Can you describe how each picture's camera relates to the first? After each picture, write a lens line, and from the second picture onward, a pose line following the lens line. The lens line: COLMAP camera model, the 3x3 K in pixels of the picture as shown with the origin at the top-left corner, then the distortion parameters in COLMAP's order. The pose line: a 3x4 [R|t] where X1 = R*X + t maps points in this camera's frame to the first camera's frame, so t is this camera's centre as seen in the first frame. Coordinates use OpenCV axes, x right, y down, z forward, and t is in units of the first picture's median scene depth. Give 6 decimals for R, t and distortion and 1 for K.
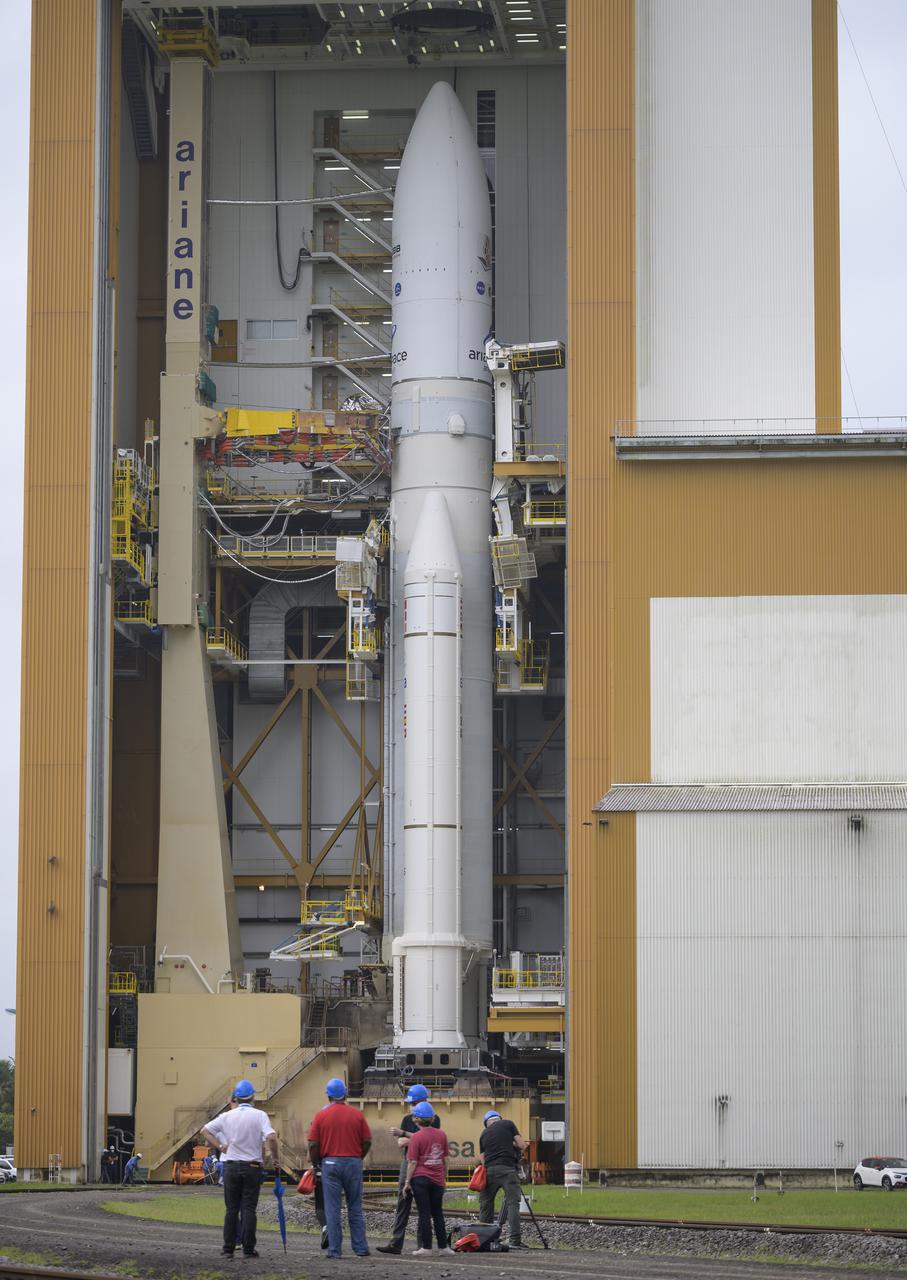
lens RADIAL K [[4222.9, 0, 452.7], [0, 4222.9, 545.9], [0, 0, 1]] dist [-0.023593, 0.226908]
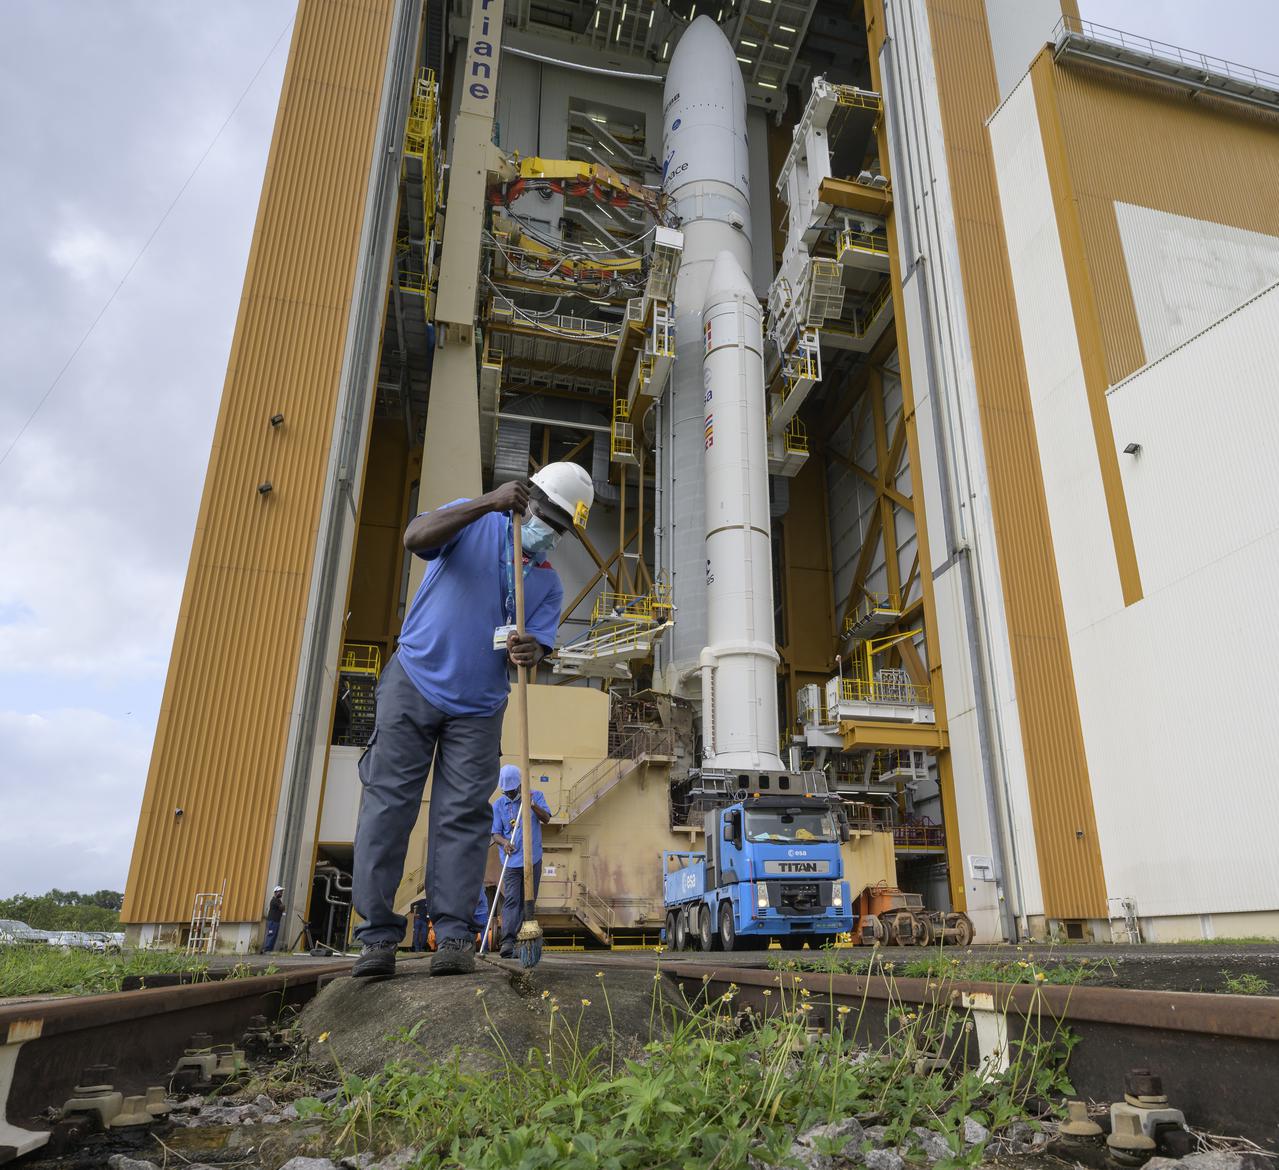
lens RADIAL K [[875.3, 0, 704.4], [0, 875.3, 647.5], [0, 0, 1]] dist [-0.001027, -0.001562]
pose [[0.939438, 0.099611, 0.327924, -0.072602], [-0.038126, 0.981266, -0.188848, 0.127692], [-0.340592, 0.164909, 0.925636, 0.843661]]
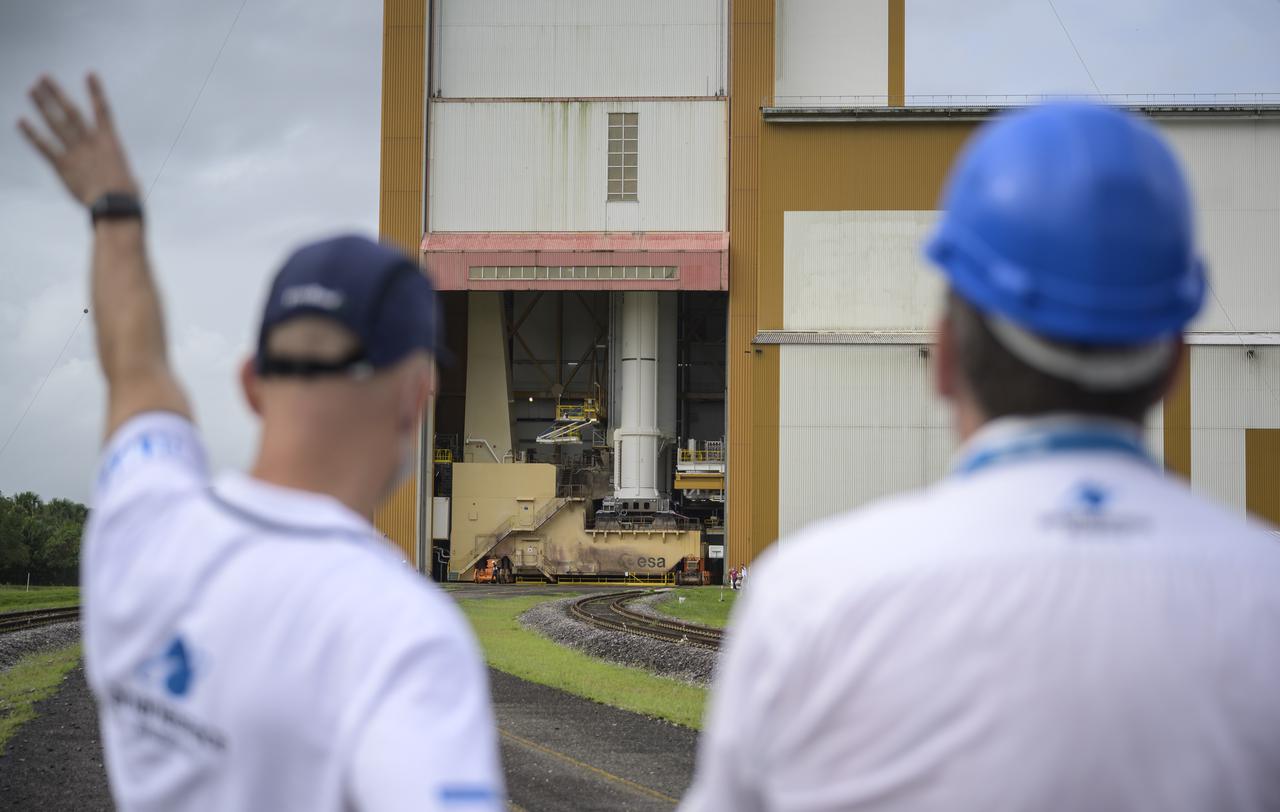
lens RADIAL K [[2138.3, 0, 684.7], [0, 2138.3, 406.8], [0, 0, 1]] dist [-0.002051, -0.026838]
pose [[0.999514, 0.010310, 0.029422, -0.011599], [-0.012391, 0.997367, 0.071459, 0.027016], [-0.028608, -0.071789, 0.997009, 0.202295]]
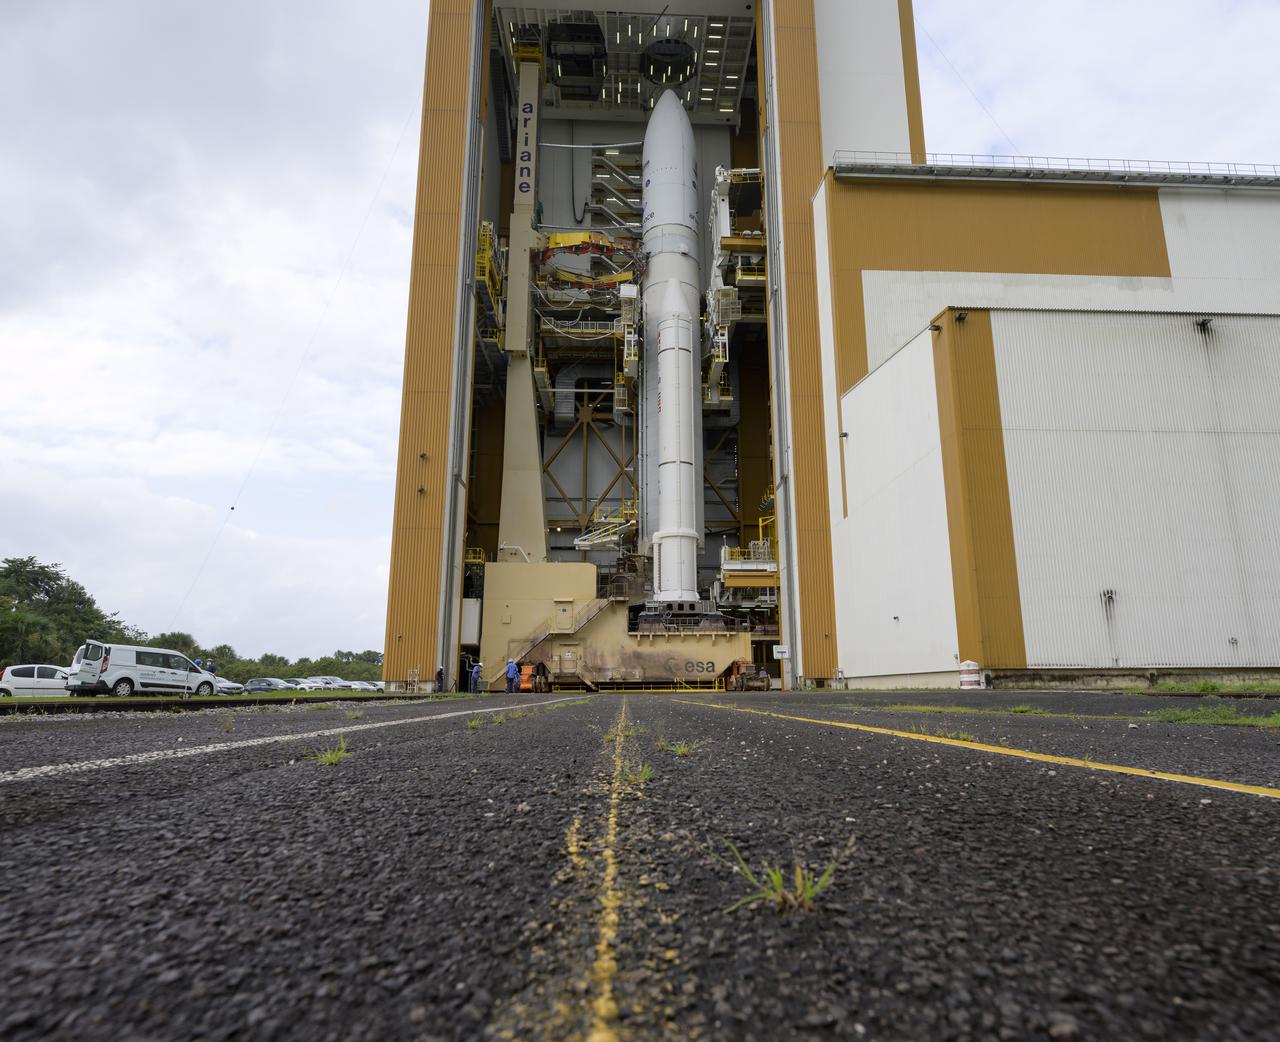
lens RADIAL K [[739.7, 0, 664.9], [0, 739.7, 535.4], [0, 0, 1]] dist [-0.001128, -0.000404]
pose [[0.989402, 0.021793, 0.143558, -0.049719], [-0.012932, 0.997969, -0.062368, 0.112112], [-0.144626, 0.059851, 0.987675, 0.735762]]
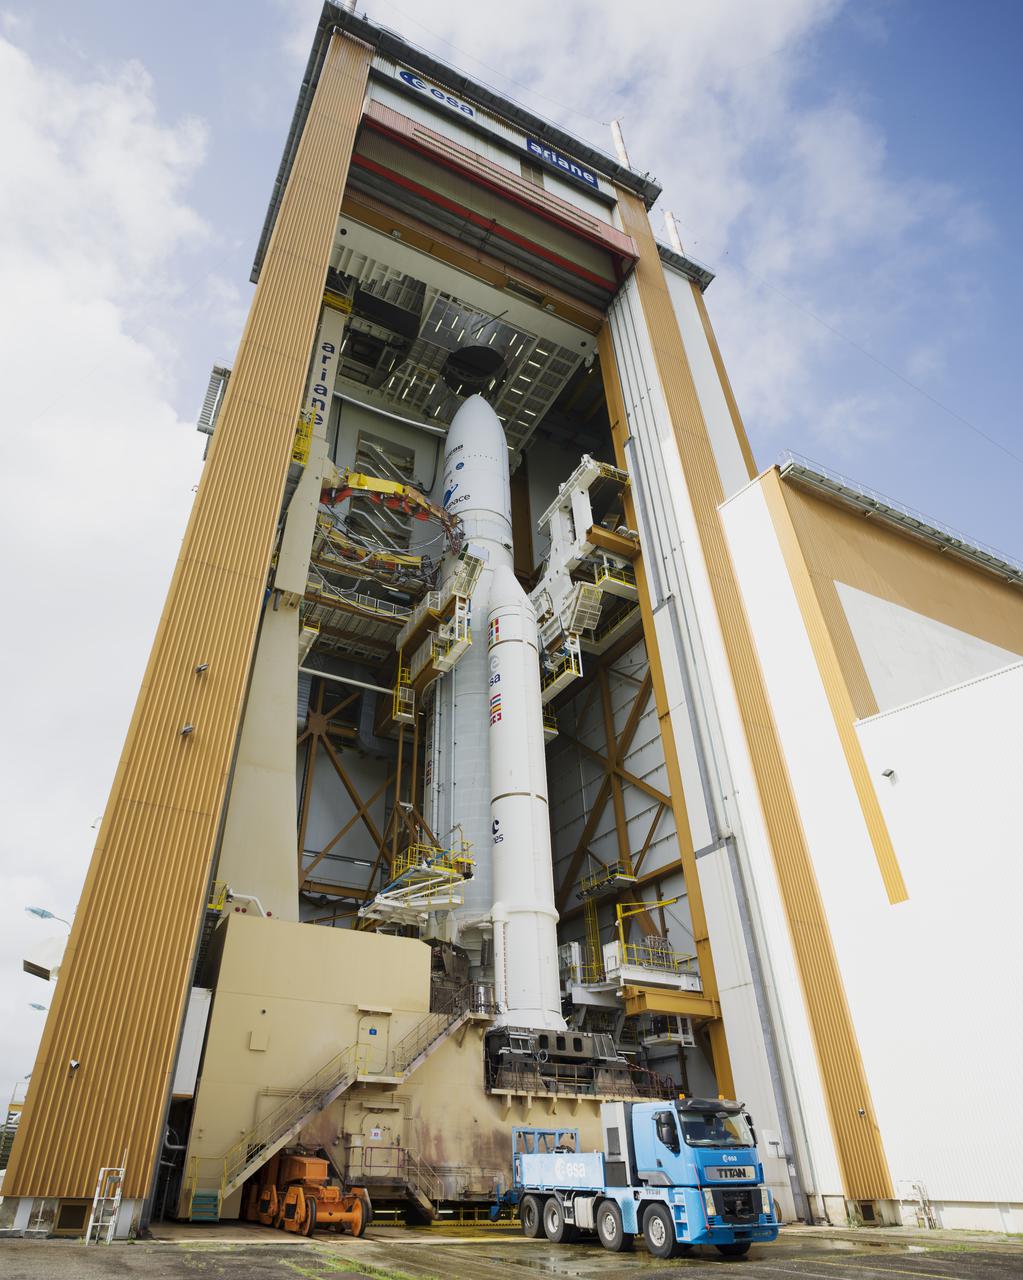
lens RADIAL K [[751.8, 0, 445.0], [0, 751.8, 667.2], [0, 0, 1]] dist [-0.001625, -0.025004]
pose [[0.862235, 0.294958, 0.411765, -0.109015], [-0.090348, 0.889474, -0.447966, 0.123461], [-0.498386, 0.349050, 0.793584, 0.862983]]
